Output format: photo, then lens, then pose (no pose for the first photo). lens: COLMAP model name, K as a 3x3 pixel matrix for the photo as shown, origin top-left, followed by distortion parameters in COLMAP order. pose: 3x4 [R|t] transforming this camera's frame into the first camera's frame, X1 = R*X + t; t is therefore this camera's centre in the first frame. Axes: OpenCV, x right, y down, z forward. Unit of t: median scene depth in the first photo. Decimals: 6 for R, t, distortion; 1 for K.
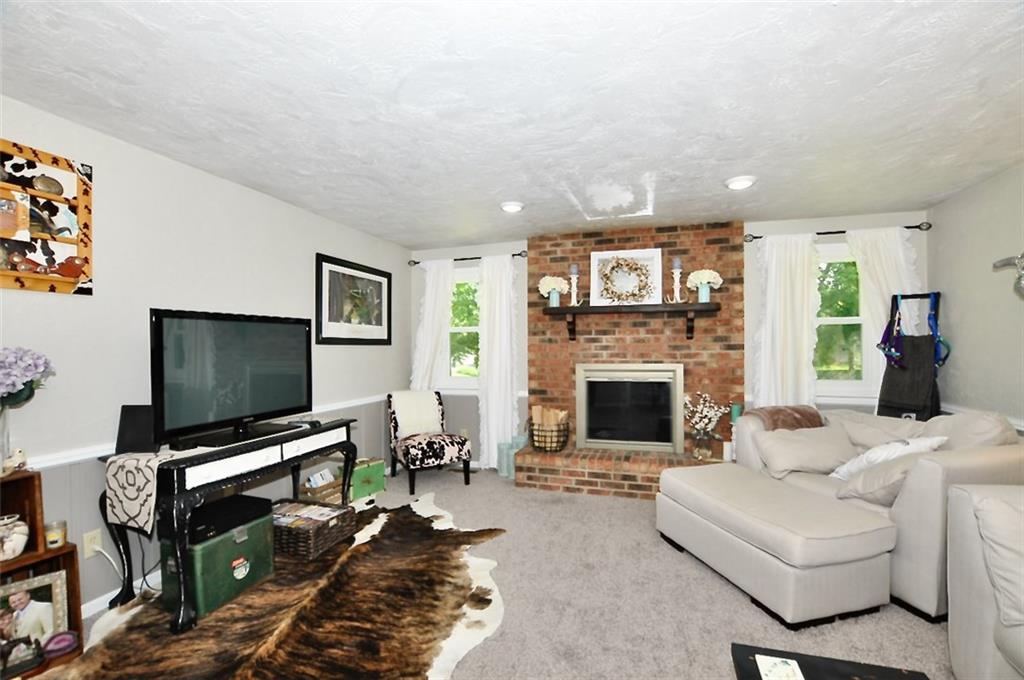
lens RADIAL K [[446.0, 0, 512.9], [0, 446.0, 345.1], [0, 0, 1]] dist [-0.029216, 0.000901]
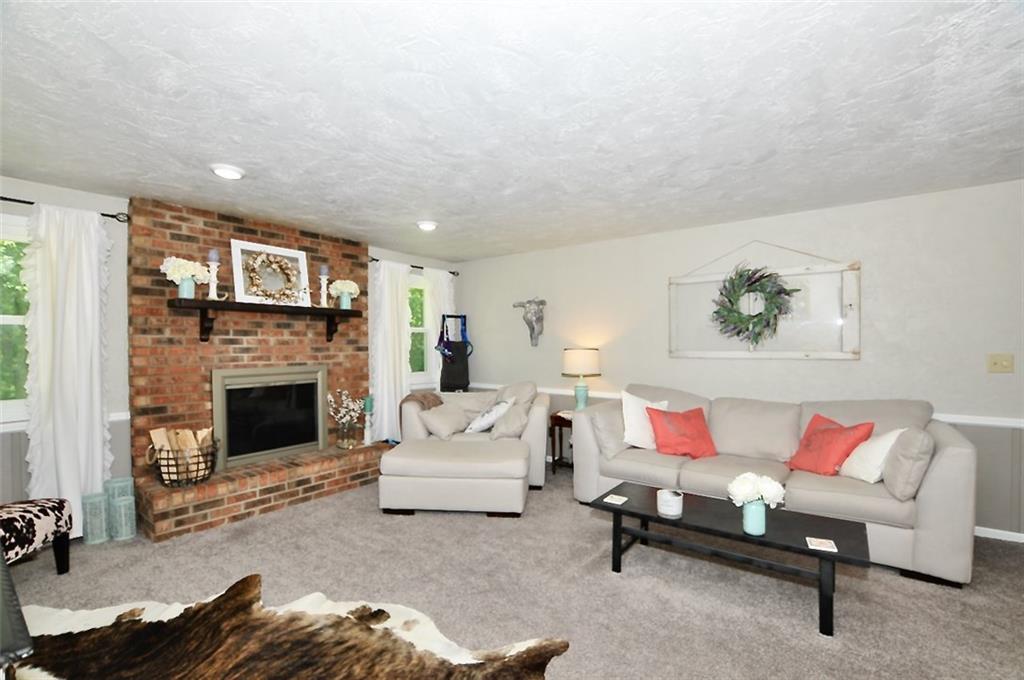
lens RADIAL K [[446.0, 0, 512.4], [0, 446.0, 344.7], [0, 0, 1]] dist [-0.029216, 0.000901]
pose [[0.335848, 0.006433, 0.941894, -0.473237], [0.002102, 0.999969, -0.007579, 0.003008], [-0.941914, 0.004526, 0.335824, 0.219350]]
